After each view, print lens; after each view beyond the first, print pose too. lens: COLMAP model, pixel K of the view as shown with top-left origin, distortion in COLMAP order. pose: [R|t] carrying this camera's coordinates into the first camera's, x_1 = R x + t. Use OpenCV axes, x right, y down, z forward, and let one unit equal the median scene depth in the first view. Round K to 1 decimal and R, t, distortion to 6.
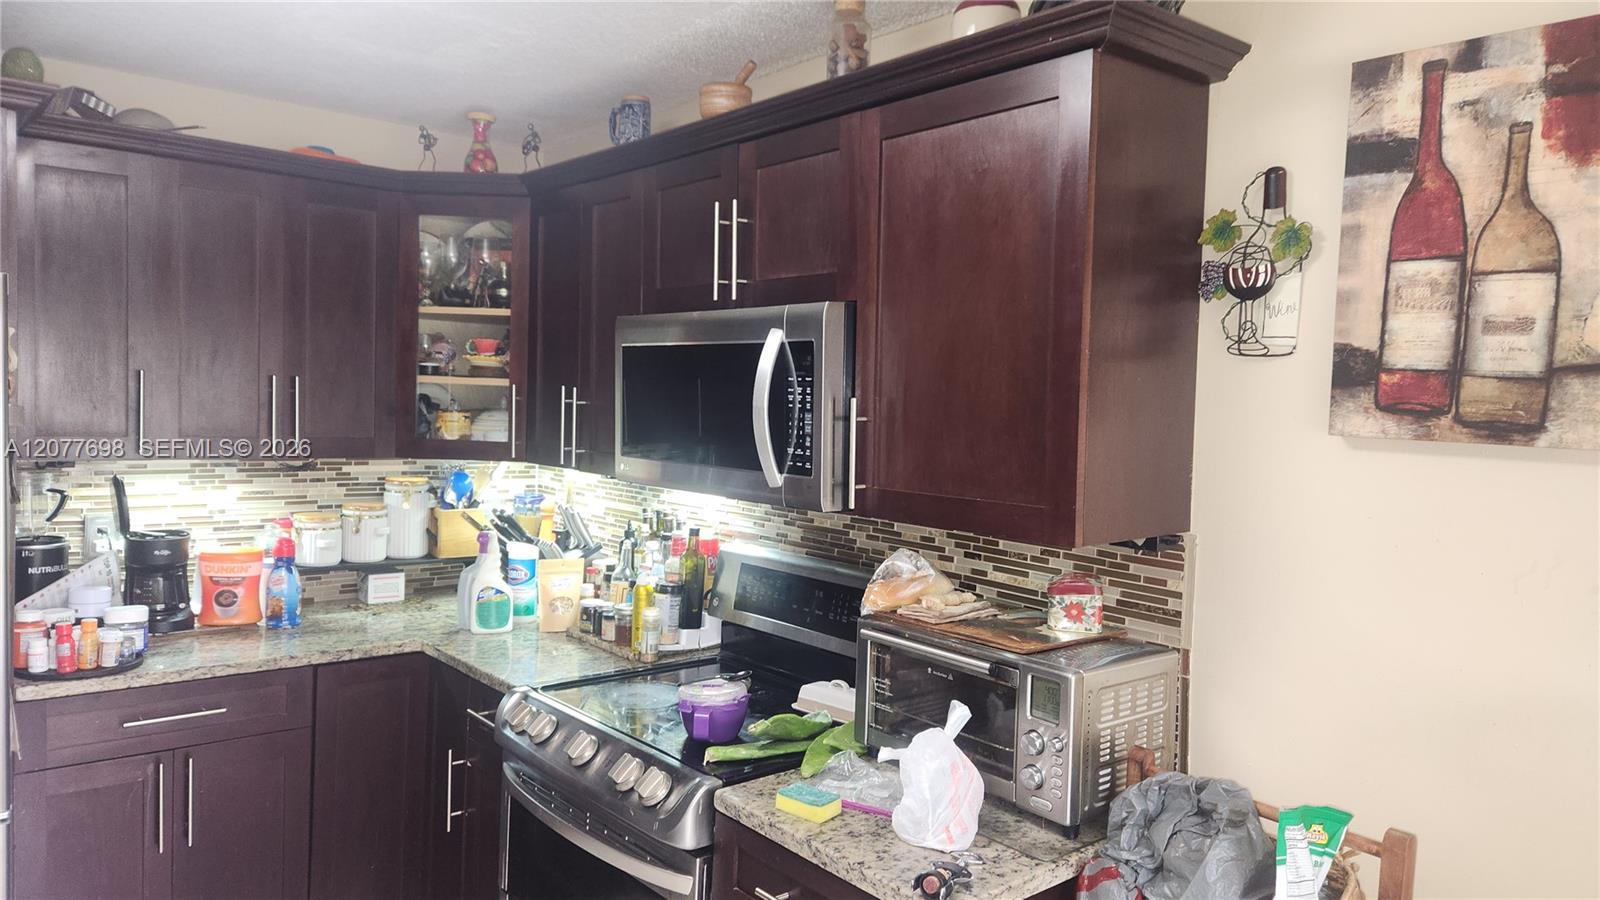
lens RADIAL K [[1069.9, 0, 807.5], [0, 1069.9, 446.9], [0, 0, 1]] dist [0.105430, -0.106031]
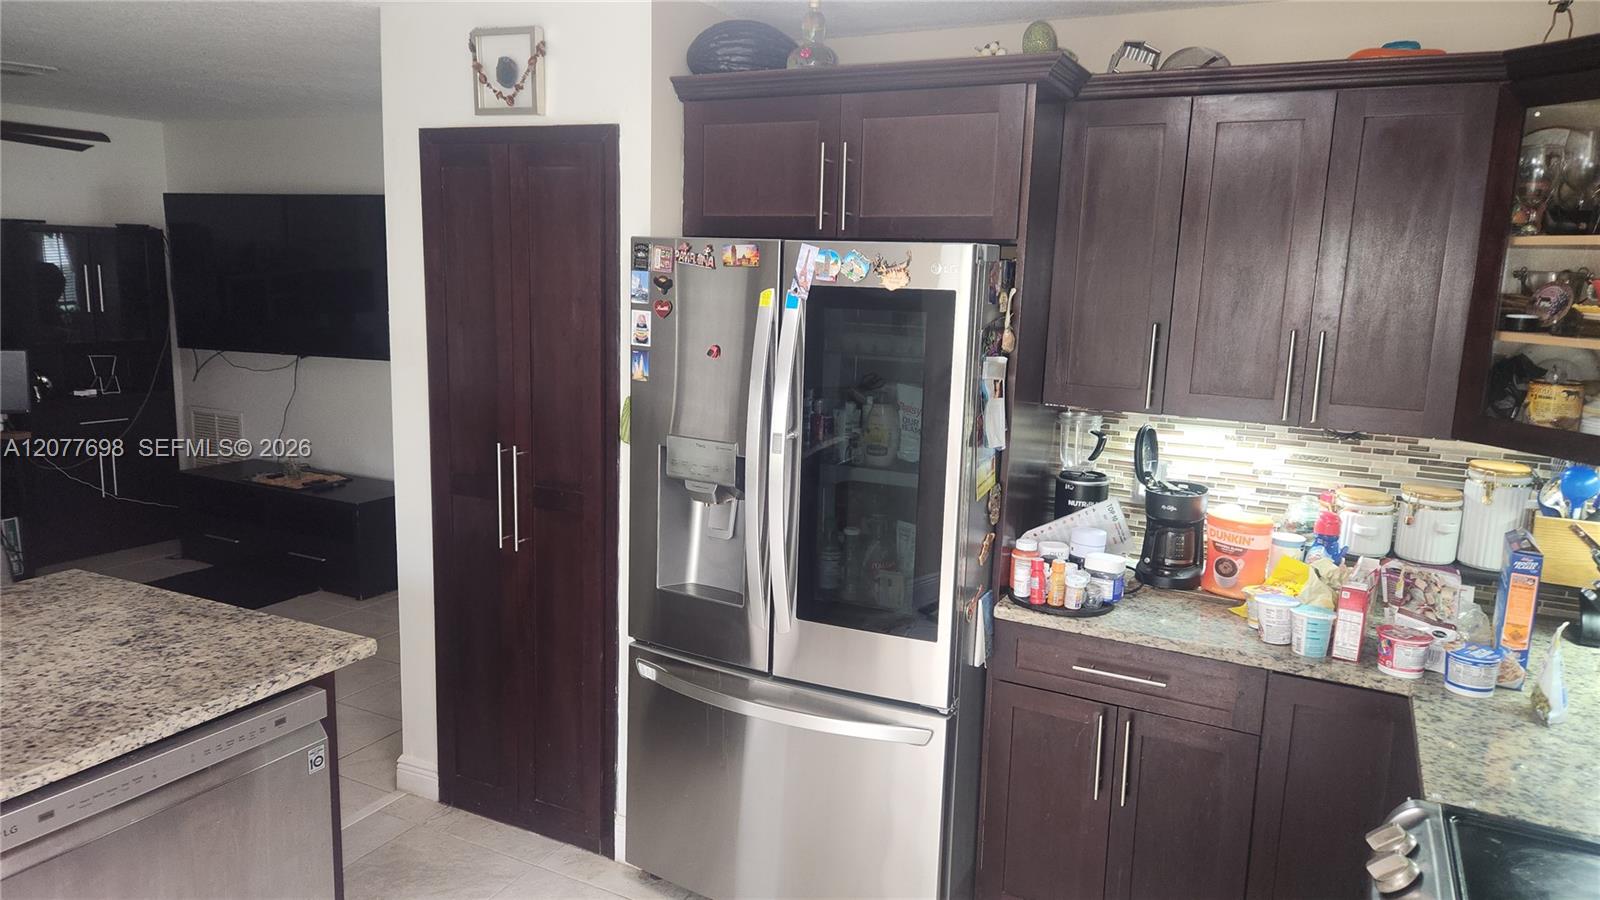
lens RADIAL K [[1051.1, 0, 801.2], [0, 1051.1, 451.3], [0, 0, 1]] dist [0.000087, -0.001085]
pose [[0.384231, 0.140430, -0.912495, 0.122643], [-0.066520, 0.990006, 0.124348, -0.043285], [0.920838, 0.012921, 0.389732, 0.288404]]
